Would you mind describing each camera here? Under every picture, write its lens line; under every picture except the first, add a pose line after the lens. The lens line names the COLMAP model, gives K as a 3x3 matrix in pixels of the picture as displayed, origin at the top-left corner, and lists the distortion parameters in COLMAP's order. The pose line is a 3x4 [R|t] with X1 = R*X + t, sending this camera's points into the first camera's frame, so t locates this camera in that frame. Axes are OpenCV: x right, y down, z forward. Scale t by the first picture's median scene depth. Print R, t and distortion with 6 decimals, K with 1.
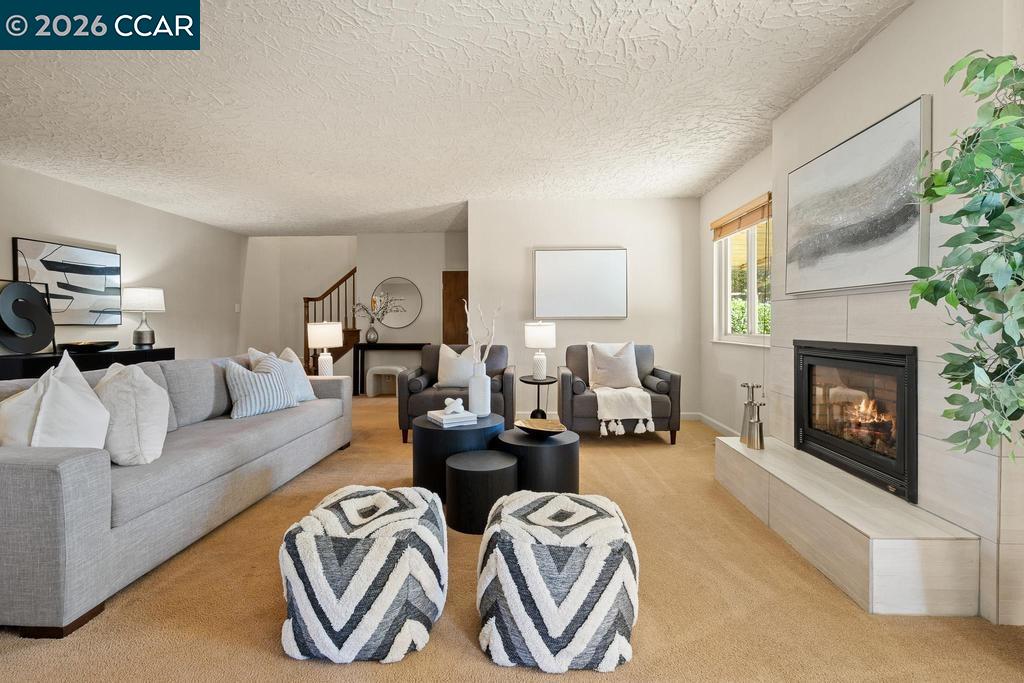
lens RADIAL K [[469.8, 0, 505.2], [0, 469.8, 323.0], [0, 0, 1]] dist [-0.013011, 0.000062]
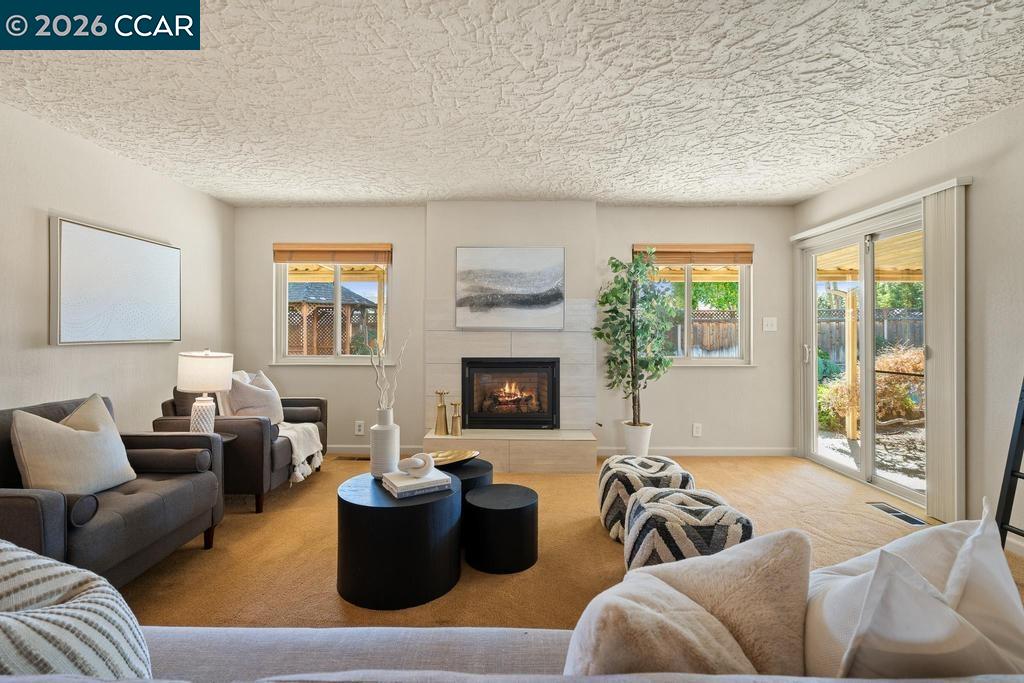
lens RADIAL K [[461.9, 0, 514.9], [0, 461.9, 332.6], [0, 0, 1]] dist [0.000780, 0.000174]
pose [[-0.028678, 0.000051, 0.999589, -0.599714], [-0.004059, 0.999992, -0.000167, -0.030742], [-0.999580, -0.004062, -0.028678, 0.581628]]
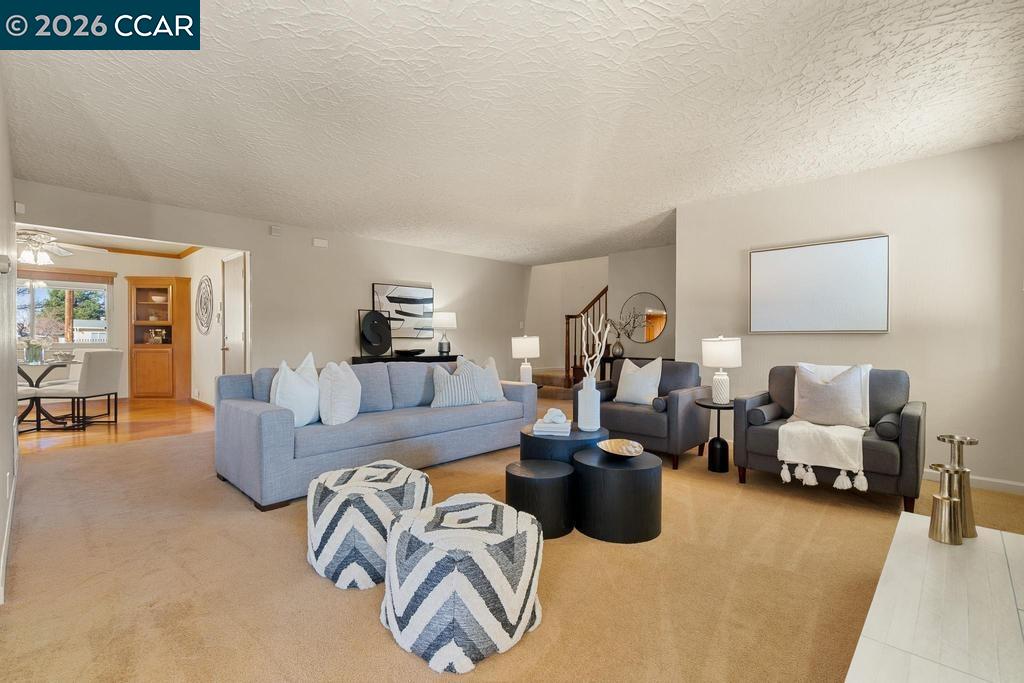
lens RADIAL K [[457.7, 0, 512.0], [0, 457.7, 341.5], [0, 0, 1]] dist [-0.014060, 0.000194]
pose [[0.749336, 0.009778, -0.662118, 0.346212], [-0.005390, 0.999948, 0.008668, 0.001368], [0.662168, -0.002926, 0.749349, 0.121694]]
